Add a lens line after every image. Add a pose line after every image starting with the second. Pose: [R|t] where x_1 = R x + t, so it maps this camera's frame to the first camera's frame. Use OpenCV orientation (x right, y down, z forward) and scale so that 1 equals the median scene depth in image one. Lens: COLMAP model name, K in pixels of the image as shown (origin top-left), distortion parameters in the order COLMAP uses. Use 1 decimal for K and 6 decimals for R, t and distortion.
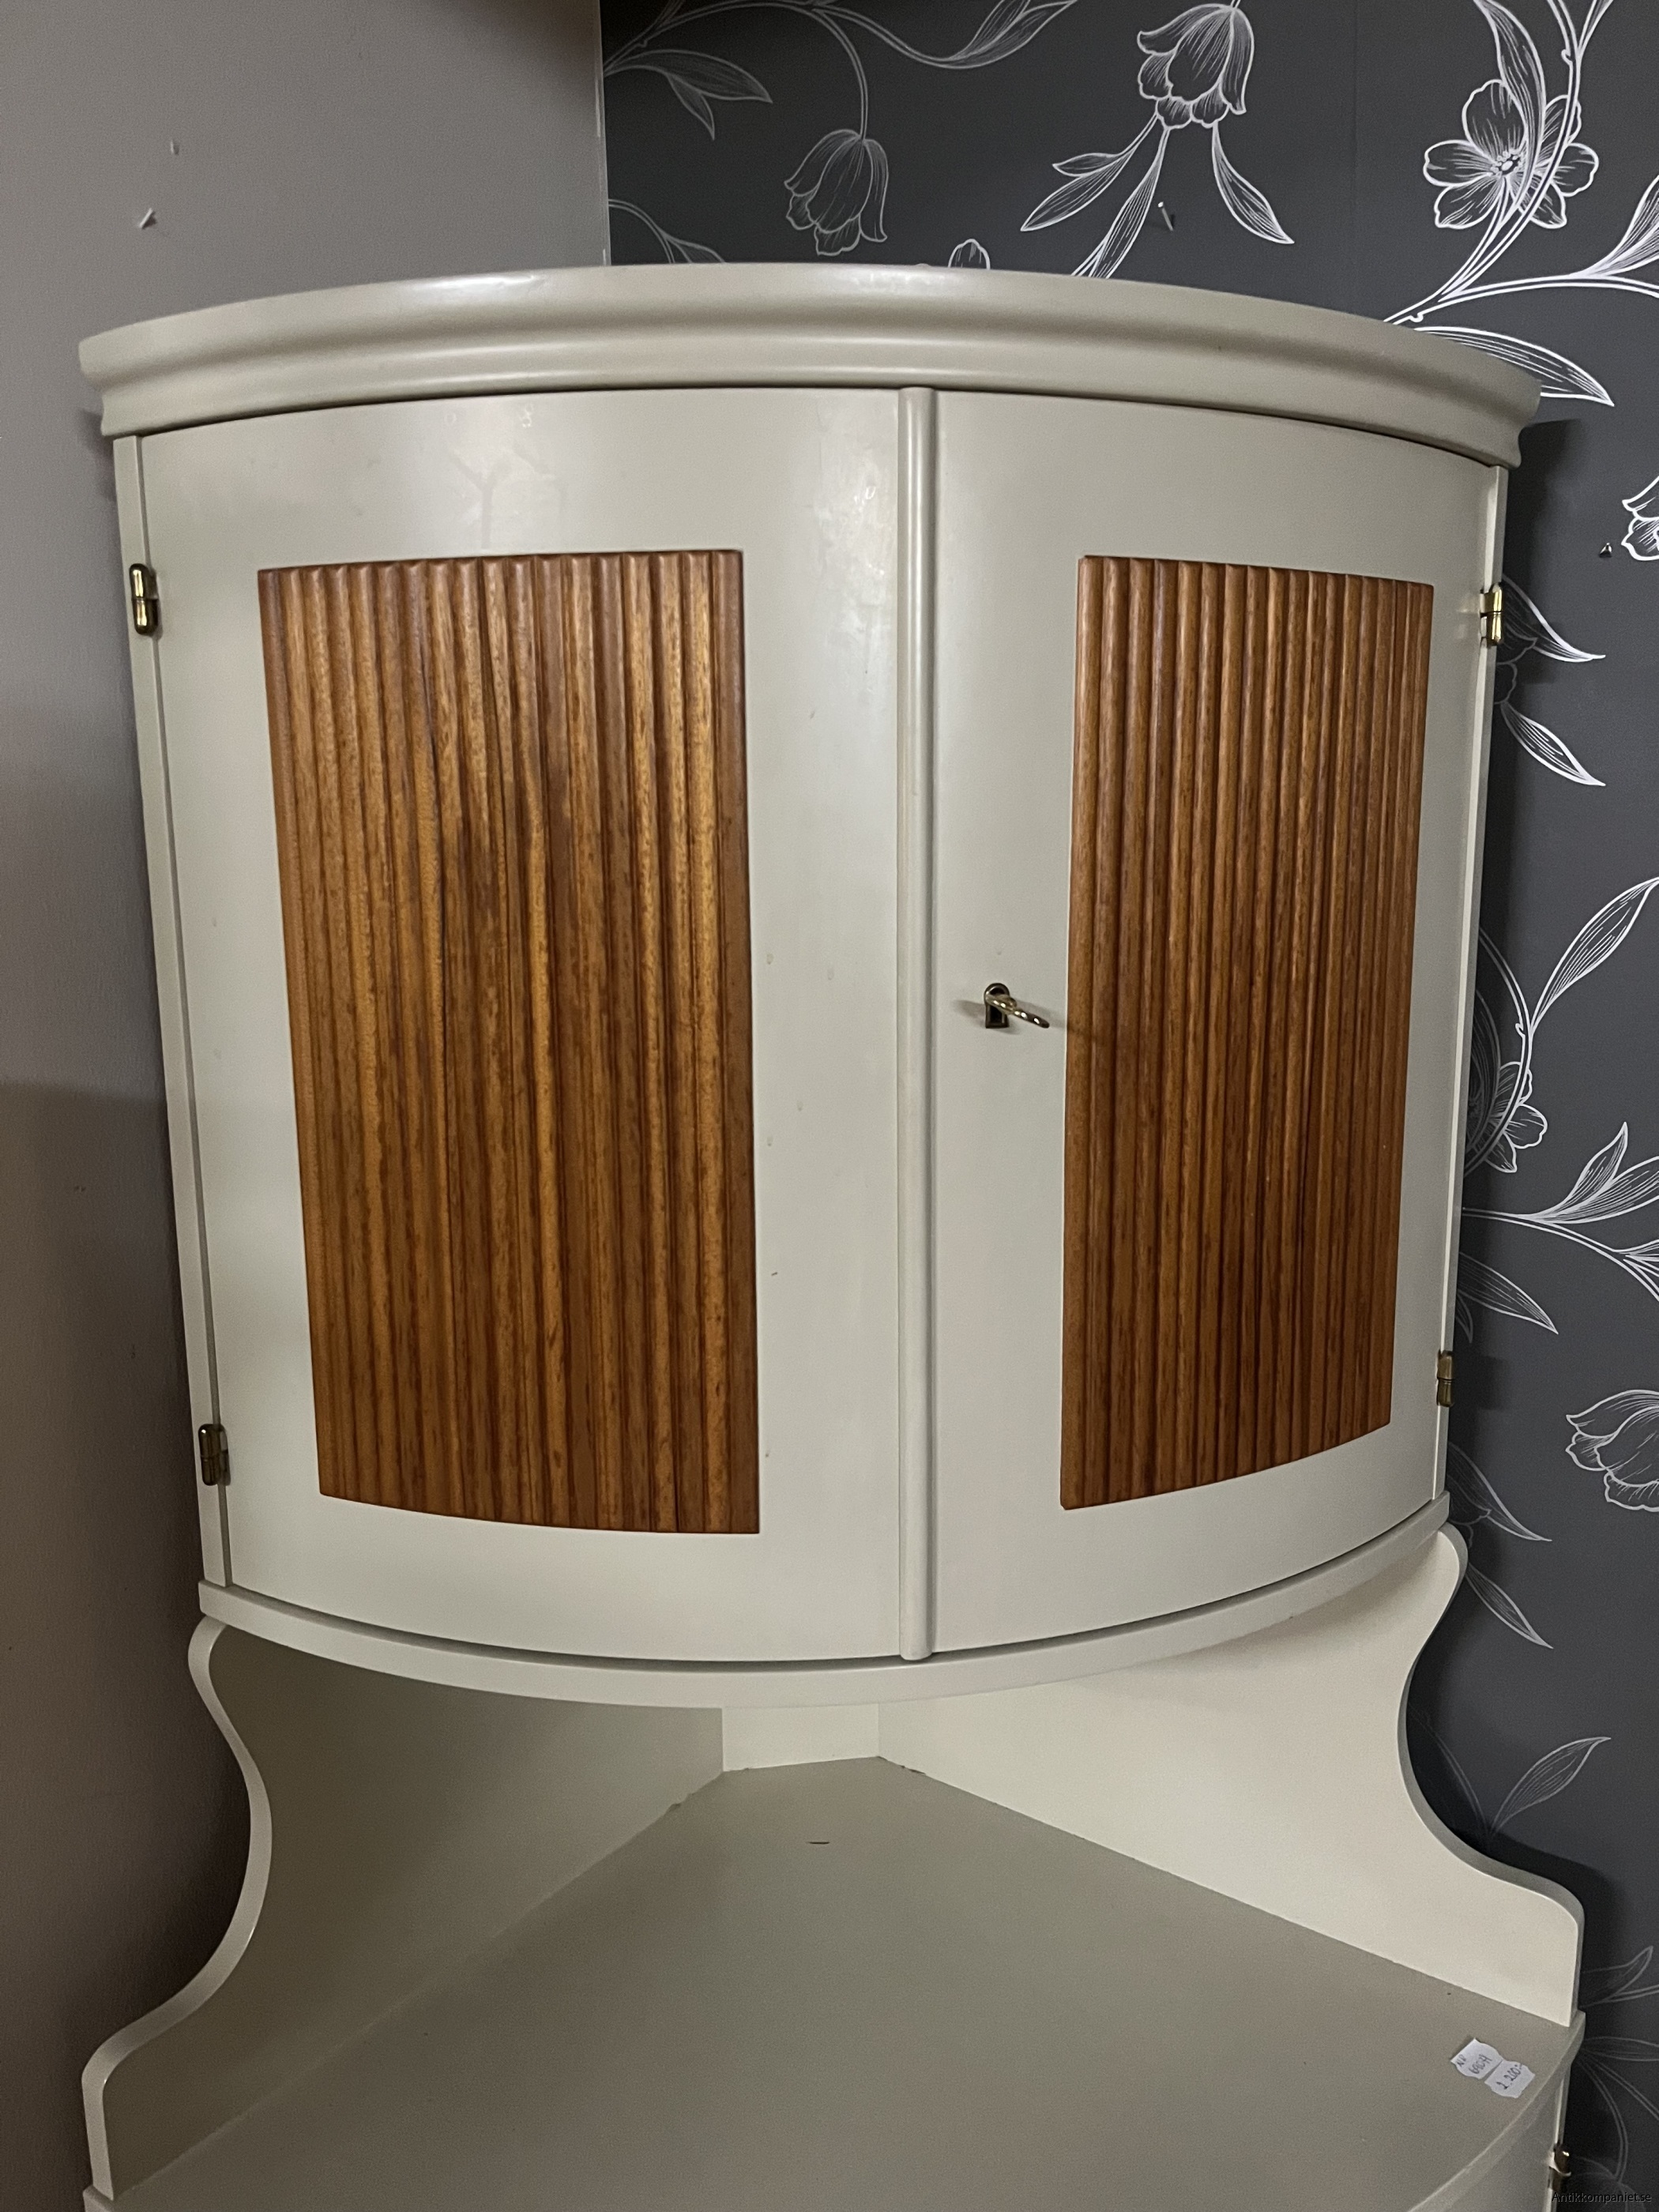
lens RADIAL K [[1699.7, 0, 829.5], [0, 1699.7, 1106.0], [0, 0, 1]] dist [0.052765, -0.091258]
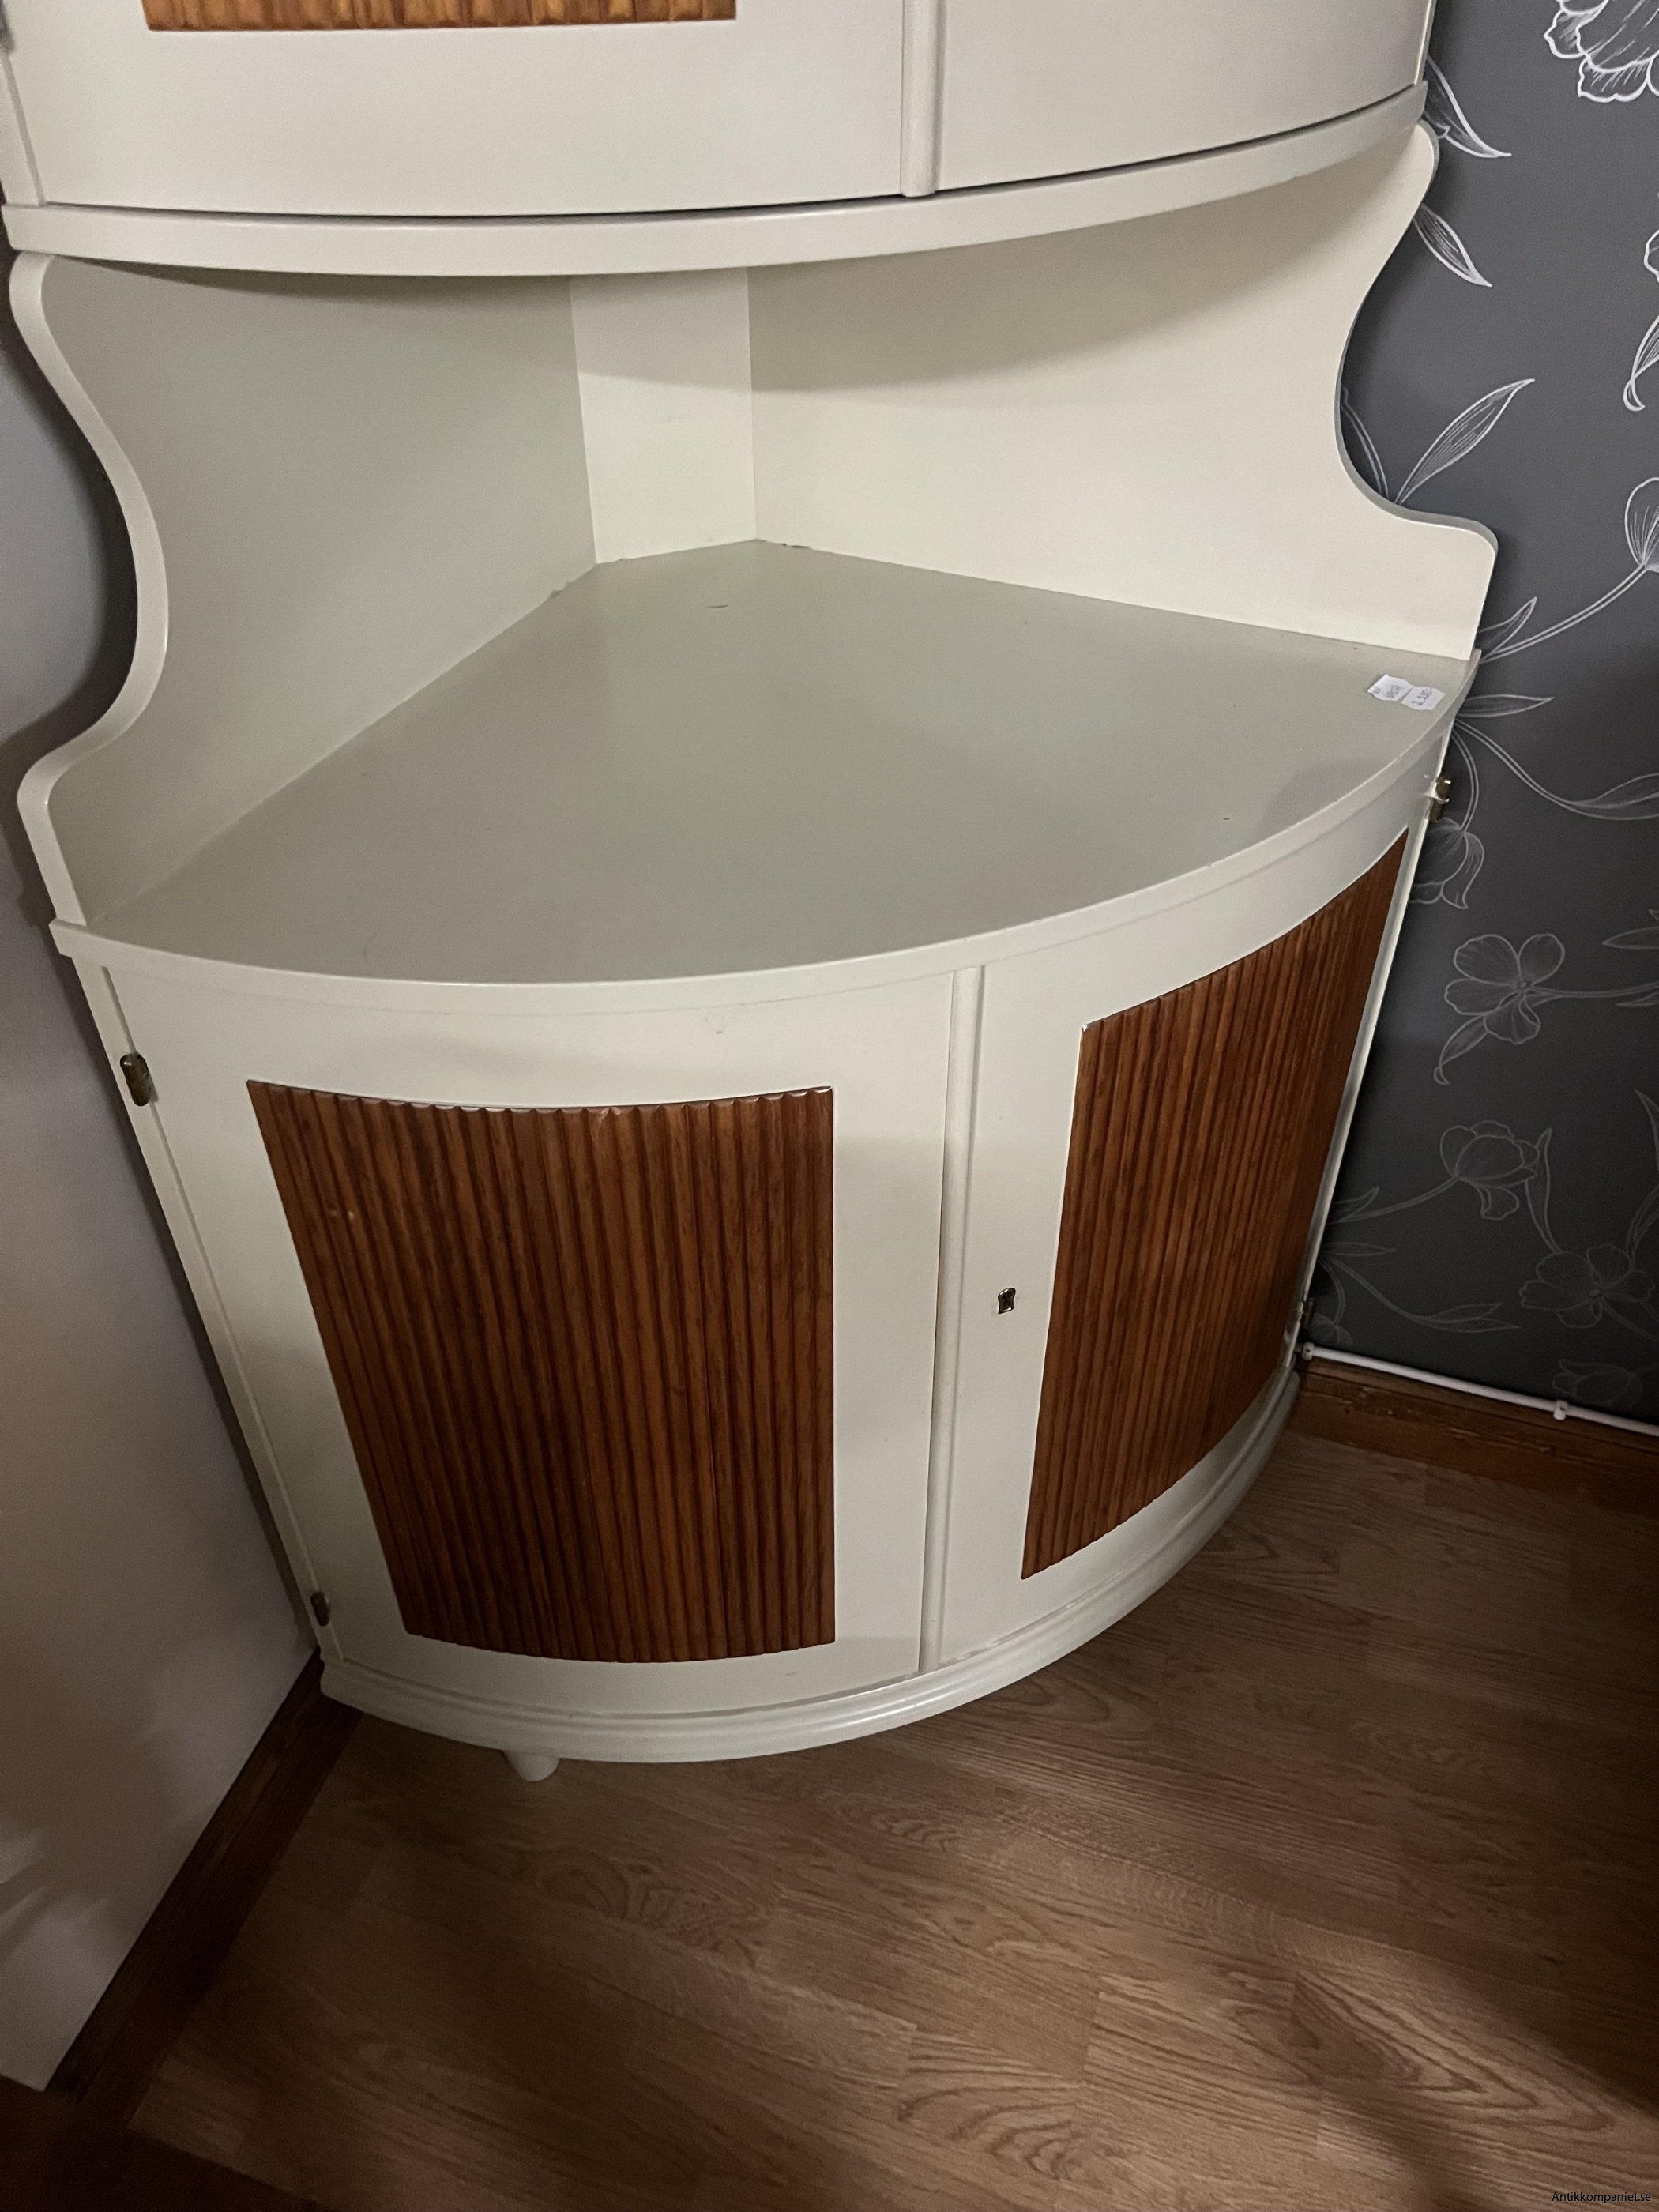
lens RADIAL K [[1699.7, 0, 829.5], [0, 1699.7, 1106.0], [0, 0, 1]] dist [0.052765, -0.091258]
pose [[0.980094, -0.130104, 0.149959, -0.181231], [0.037901, 0.864065, 0.501952, 0.282297], [-0.194881, -0.486276, 0.851796, 0.050507]]
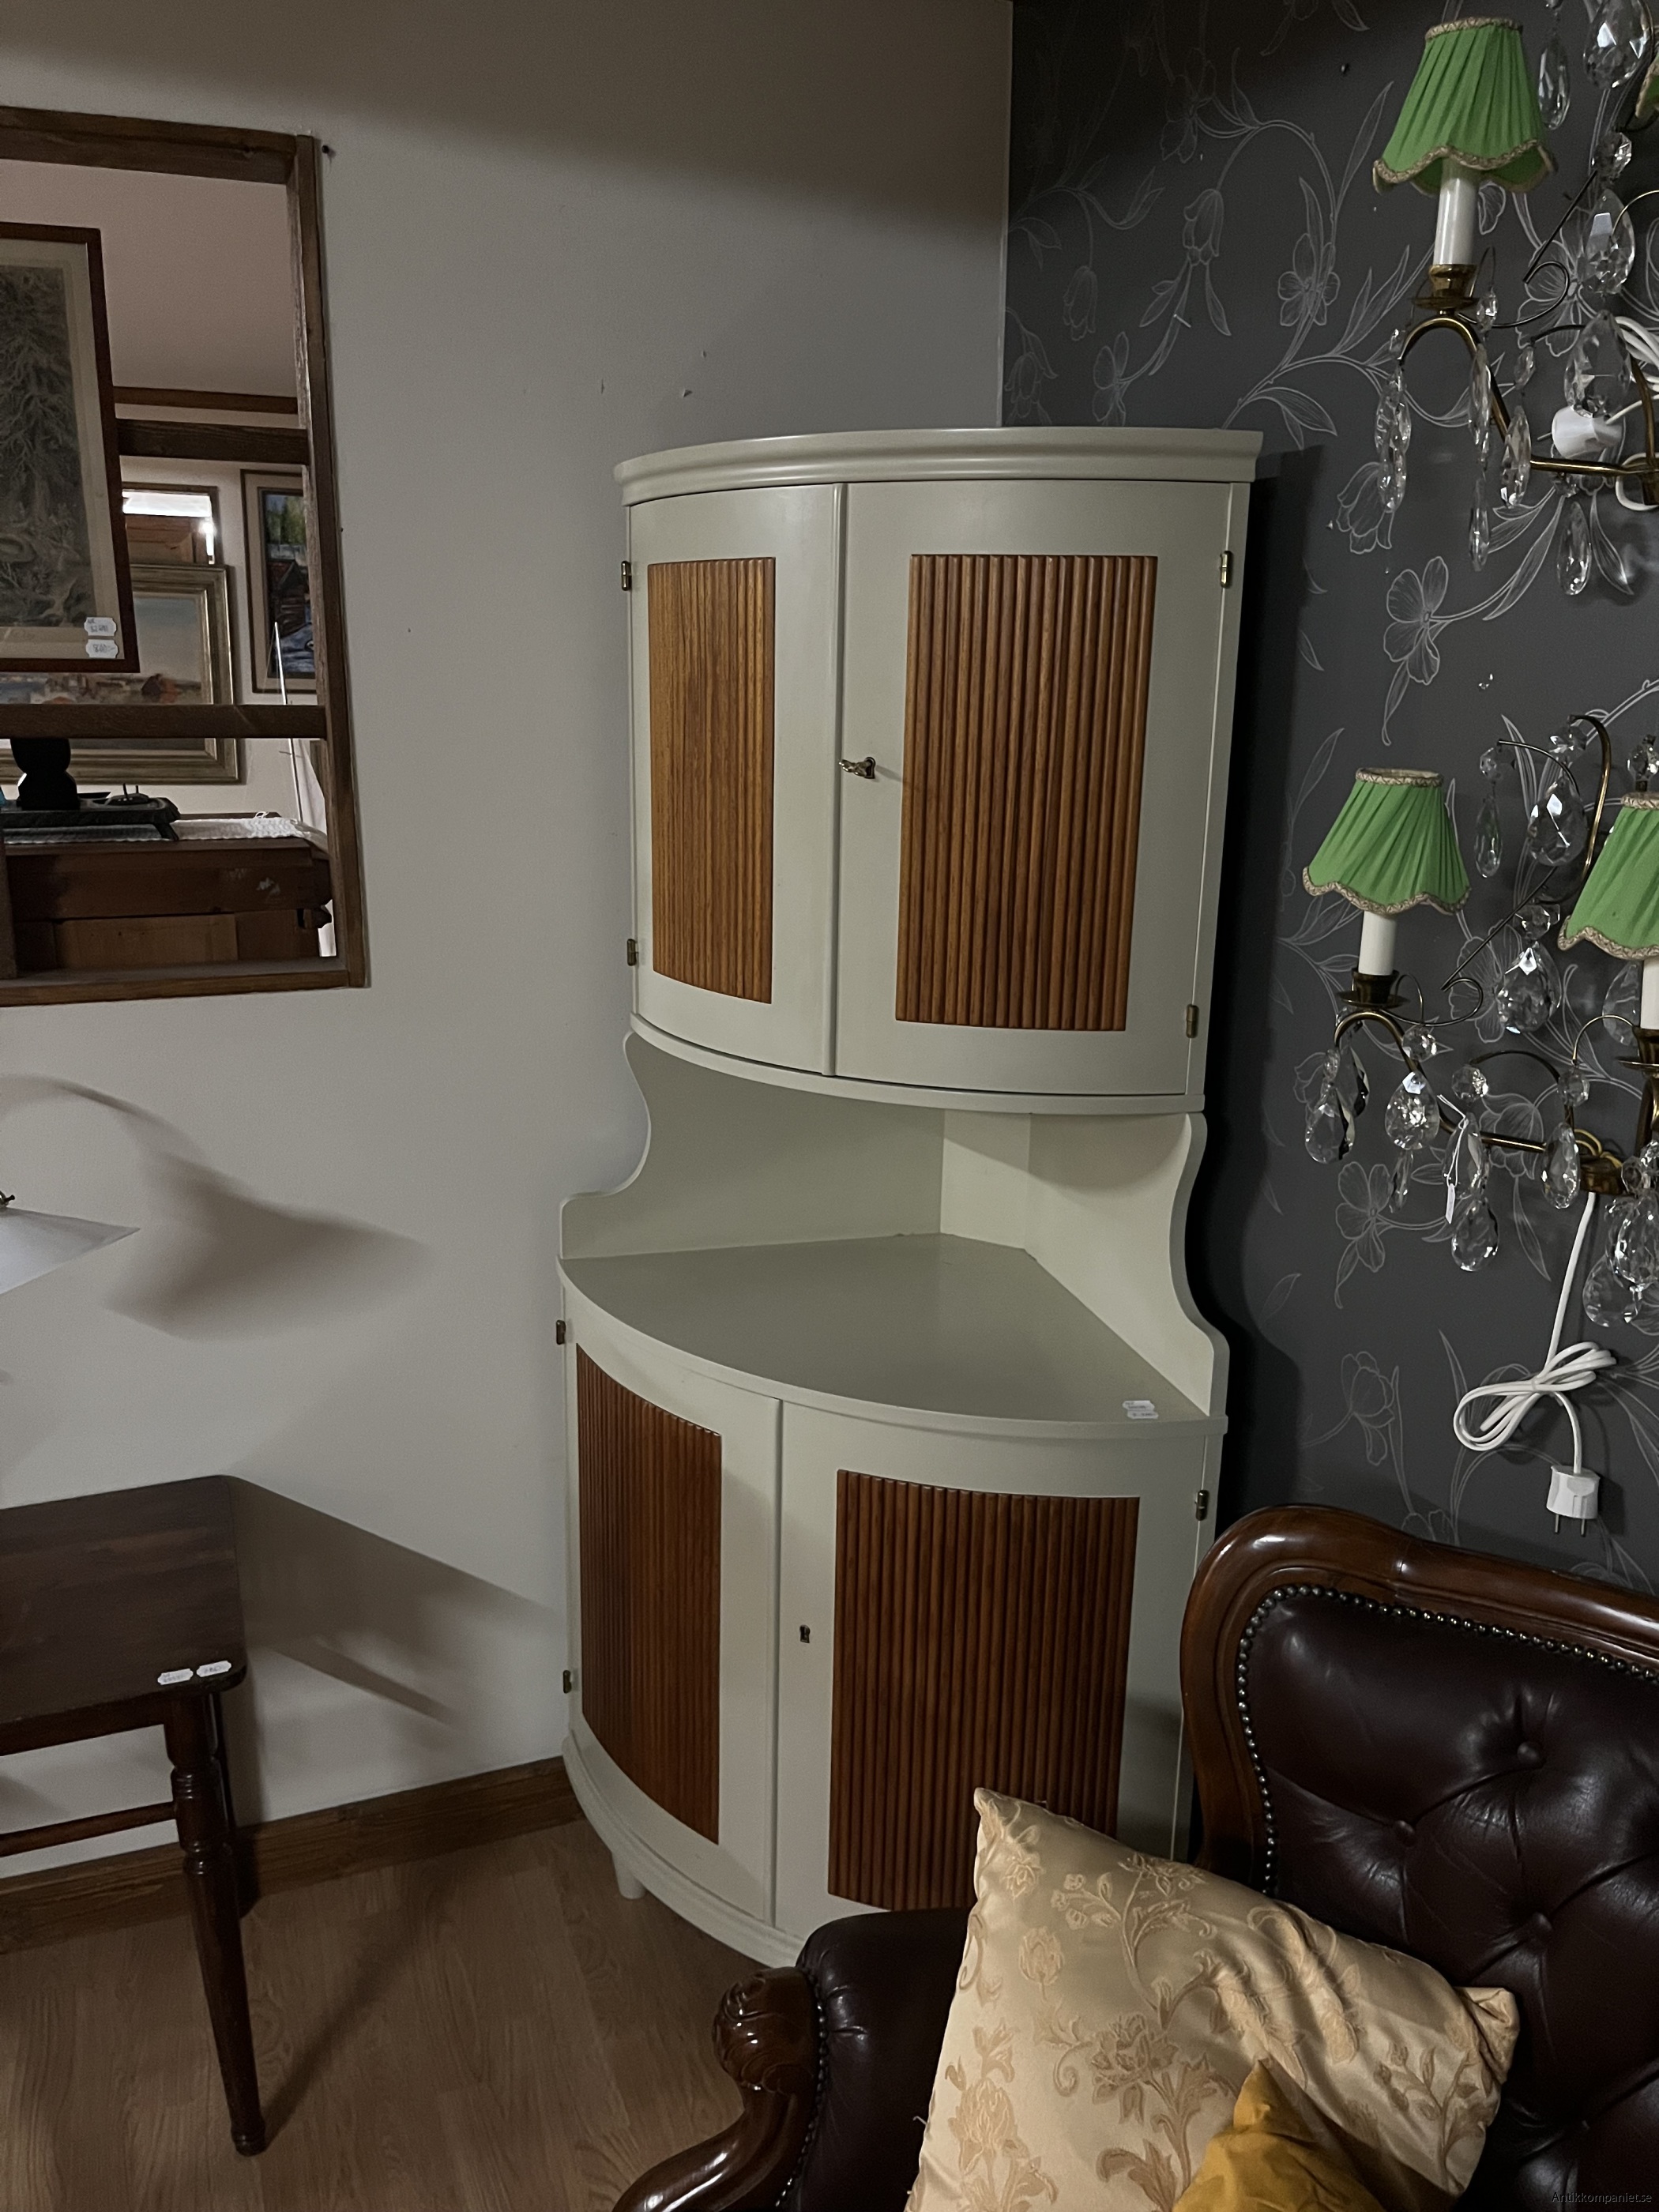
lens RADIAL K [[1677.1, 0, 794.3], [0, 1677.1, 1097.1], [0, 0, 1]] dist [0.053981, -0.067355]
pose [[0.773312, 0.179699, -0.608027, 1.298839], [-0.132656, 0.983627, 0.121988, 0.096616], [0.619992, -0.013676, 0.784489, -0.681163]]
